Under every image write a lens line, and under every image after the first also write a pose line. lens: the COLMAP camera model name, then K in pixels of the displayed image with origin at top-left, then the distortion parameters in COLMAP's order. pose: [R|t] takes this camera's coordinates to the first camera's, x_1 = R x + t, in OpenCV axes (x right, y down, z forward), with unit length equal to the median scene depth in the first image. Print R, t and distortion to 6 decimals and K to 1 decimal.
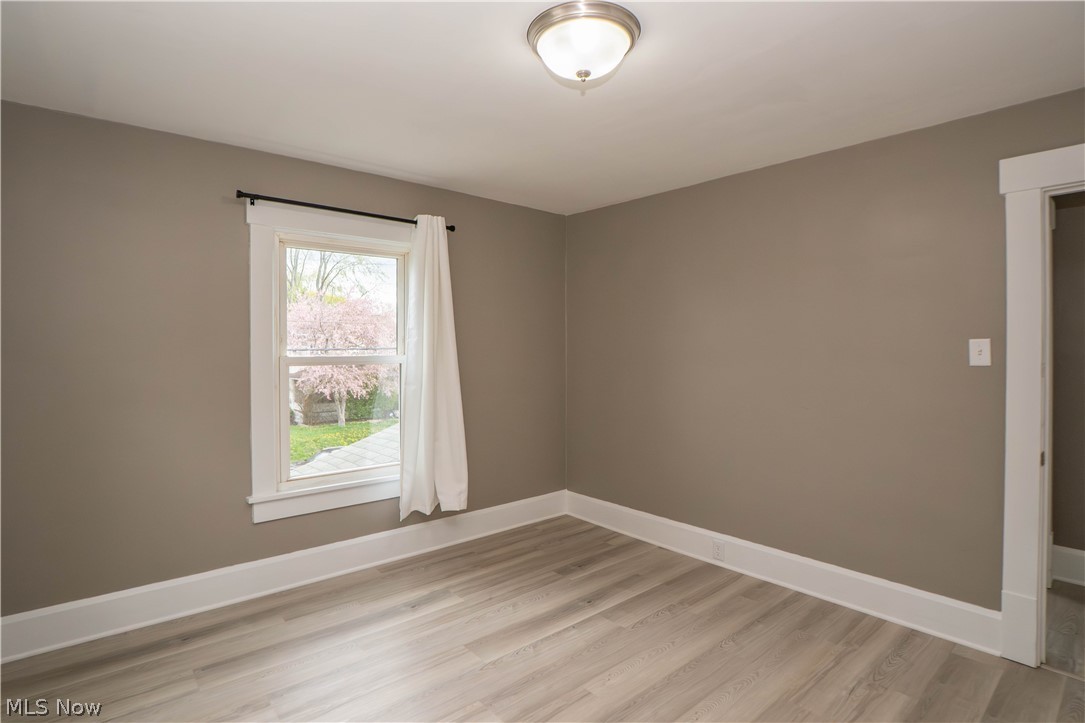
lens RADIAL K [[519.7, 0, 545.5], [0, 519.7, 352.6], [0, 0, 1]] dist [-0.026075, 0.000155]
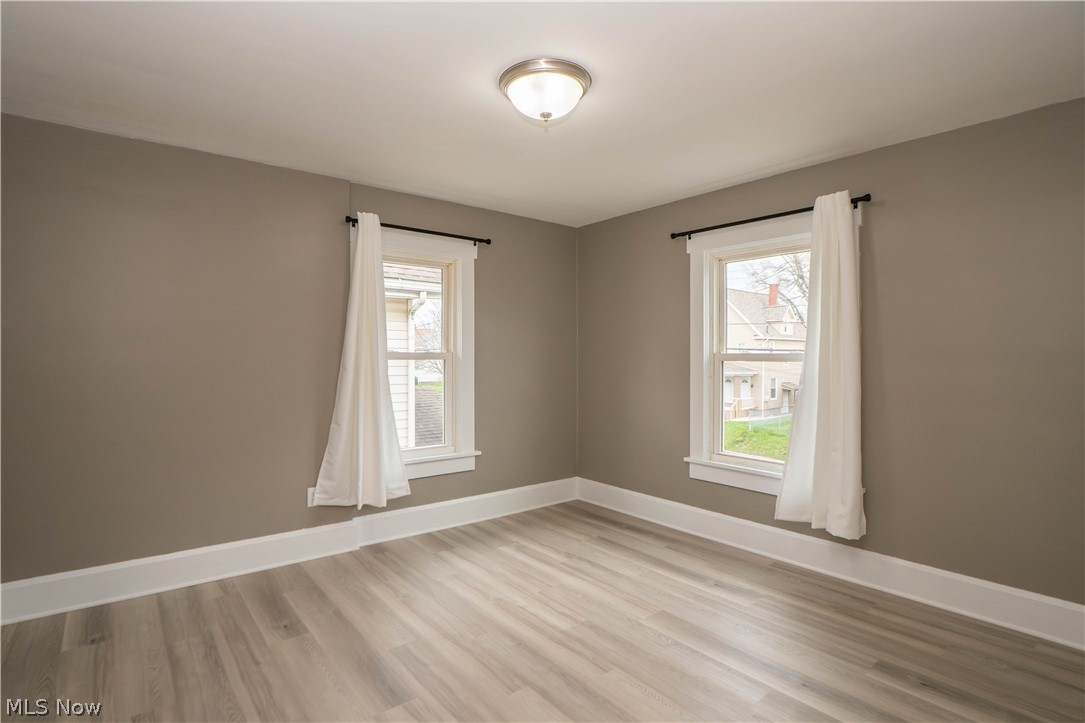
lens RADIAL K [[550.7, 0, 545.4], [0, 550.7, 359.4], [0, 0, 1]] dist [-0.032132, 0.005374]
pose [[-0.005226, 0.016927, -0.999843, 0.777108], [-0.005364, 0.999842, 0.016955, 0.002704], [0.999972, 0.005451, -0.005134, 0.569766]]
